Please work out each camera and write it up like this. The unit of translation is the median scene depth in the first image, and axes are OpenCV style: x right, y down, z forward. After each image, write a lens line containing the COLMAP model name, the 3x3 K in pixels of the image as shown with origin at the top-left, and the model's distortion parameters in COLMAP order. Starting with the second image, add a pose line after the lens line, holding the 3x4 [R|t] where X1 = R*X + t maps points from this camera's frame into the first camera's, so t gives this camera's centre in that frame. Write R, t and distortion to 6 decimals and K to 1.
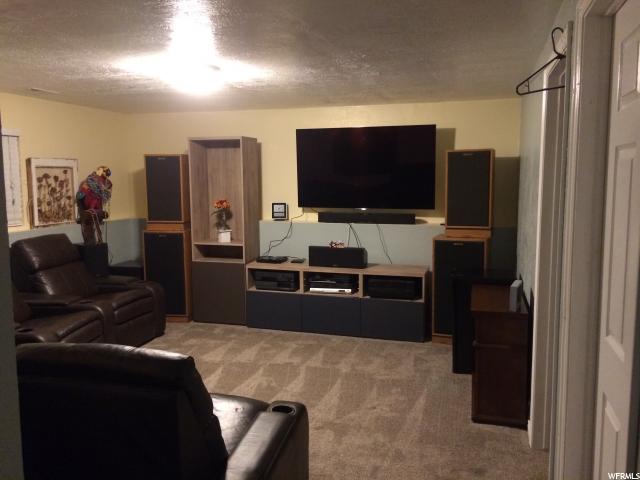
lens RADIAL K [[539.9, 0, 320.0], [0, 539.9, 240.0], [0, 0, 1]] dist [0.037662, -0.012222]
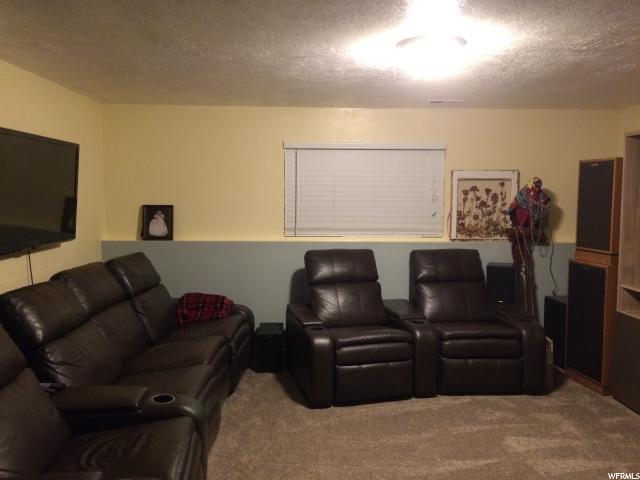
lens RADIAL K [[539.9, 0, 320.0], [0, 539.9, 240.0], [0, 0, 1]] dist [0.037662, -0.012222]
pose [[0.333978, 0.088787, -0.938390, 0.298777], [-0.120255, 0.991432, 0.051006, -0.042260], [0.934878, 0.095811, 0.341794, 0.415042]]
